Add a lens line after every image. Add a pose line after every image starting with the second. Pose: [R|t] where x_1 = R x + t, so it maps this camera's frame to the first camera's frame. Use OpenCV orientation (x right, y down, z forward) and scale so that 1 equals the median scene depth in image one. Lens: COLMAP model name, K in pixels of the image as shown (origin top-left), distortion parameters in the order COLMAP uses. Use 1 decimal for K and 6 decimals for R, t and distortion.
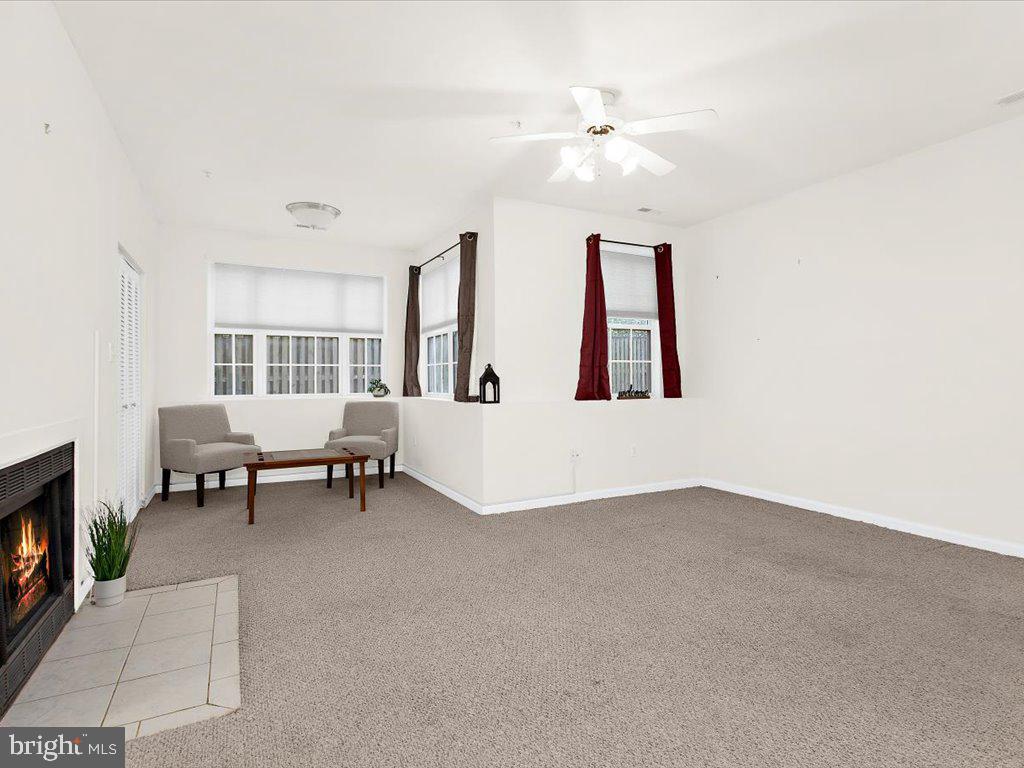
lens RADIAL K [[519.8, 0, 510.0], [0, 519.8, 373.1], [0, 0, 1]] dist [-0.002724, -0.000718]
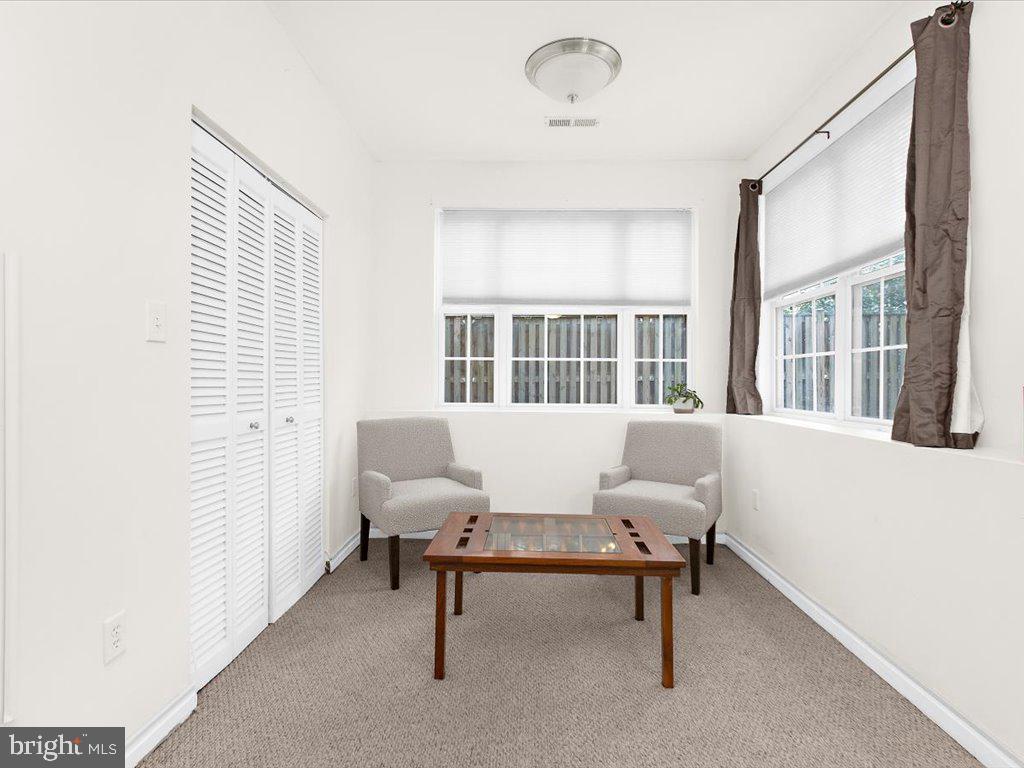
lens RADIAL K [[523.9, 0, 512.0], [0, 523.9, 384.0], [0, 0, 1]] dist [0.002244, 0.000434]
pose [[0.868491, 0.014487, -0.495493, -0.139442], [-0.005299, 0.999787, 0.019943, 0.002854], [0.495677, -0.014694, 0.868383, 0.427581]]
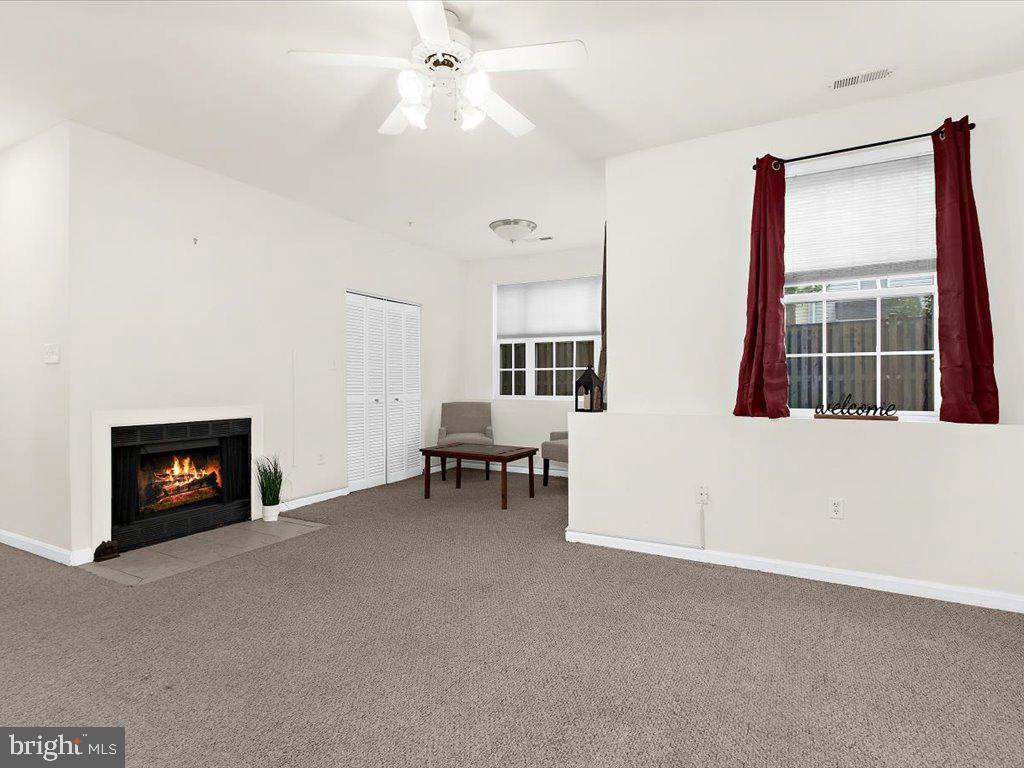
lens RADIAL K [[523.9, 0, 512.0], [0, 523.9, 384.0], [0, 0, 1]] dist [0.002244, 0.000434]
pose [[0.559933, 0.007926, -0.828500, 0.456667], [0.004606, 0.999909, 0.012679, 0.001434], [0.828525, -0.010915, 0.559845, 0.328849]]
